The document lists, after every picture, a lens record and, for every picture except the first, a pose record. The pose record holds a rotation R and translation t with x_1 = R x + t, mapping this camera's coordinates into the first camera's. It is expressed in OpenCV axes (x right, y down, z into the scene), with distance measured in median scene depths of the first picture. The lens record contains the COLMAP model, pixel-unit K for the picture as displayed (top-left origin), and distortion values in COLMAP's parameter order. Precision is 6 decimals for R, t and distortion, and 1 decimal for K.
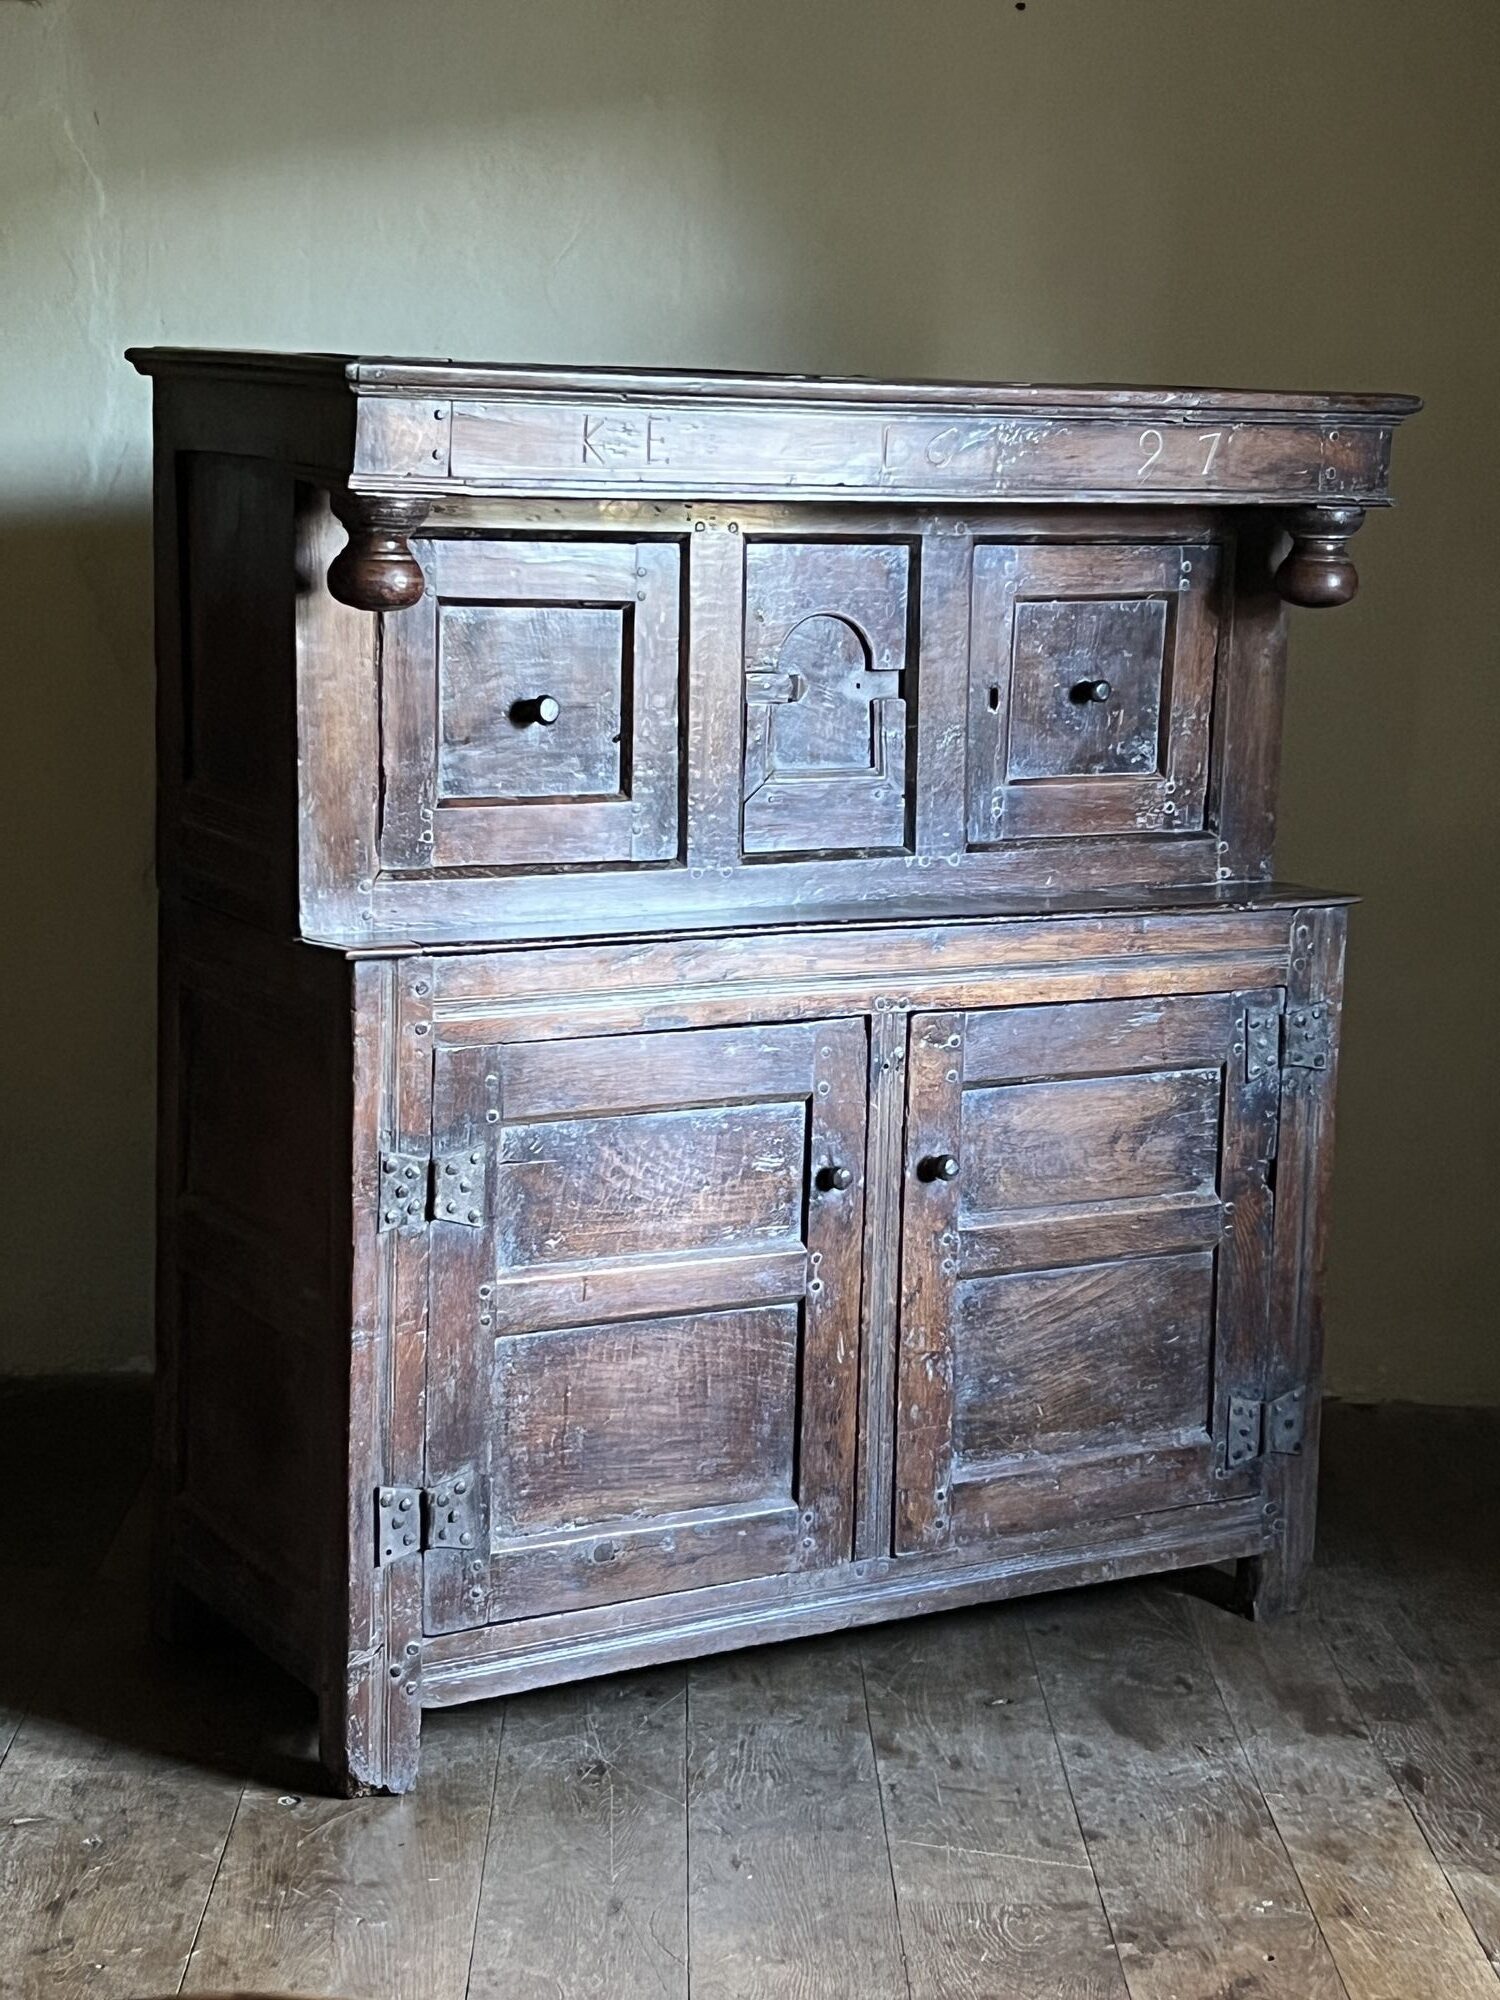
lens RADIAL K [[3252.2, 0, 739.6], [0, 3252.2, 999.0], [0, 0, 1]] dist [0.132059, 0.000000]
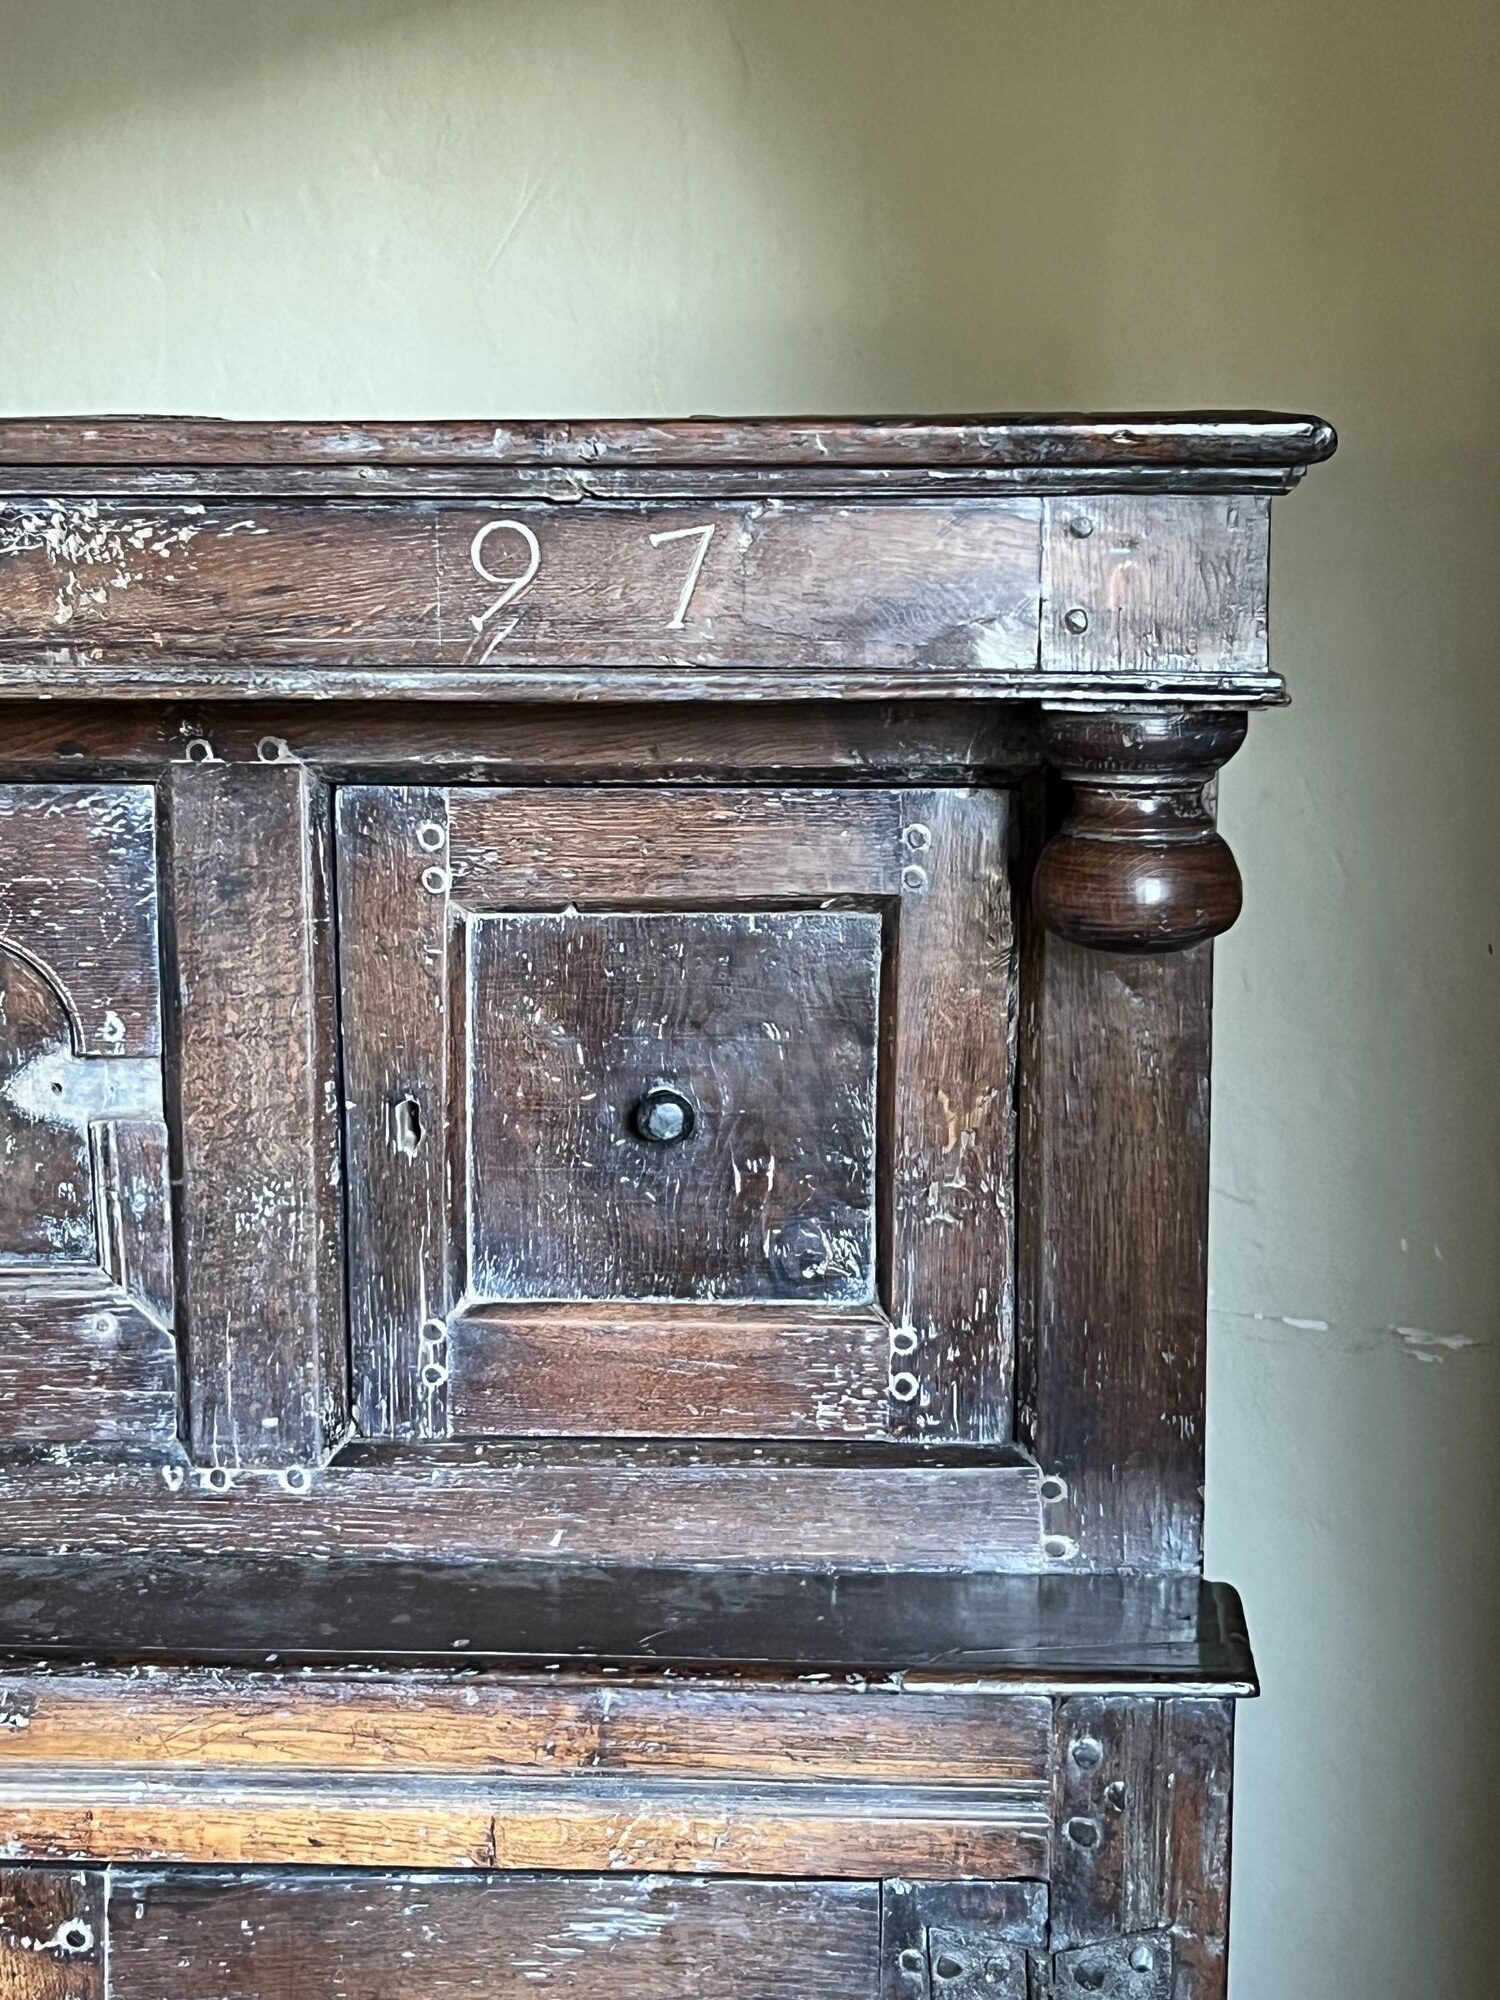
lens RADIAL K [[3252.2, 0, 742.7], [0, 3252.2, 996.5], [0, 0, 1]] dist [0.132059, 0.000000]
pose [[0.856061, 0.051718, -0.514282, 0.353174], [-0.068046, 0.997598, -0.012945, -0.109614], [0.512377, 0.046077, 0.857524, 0.657490]]
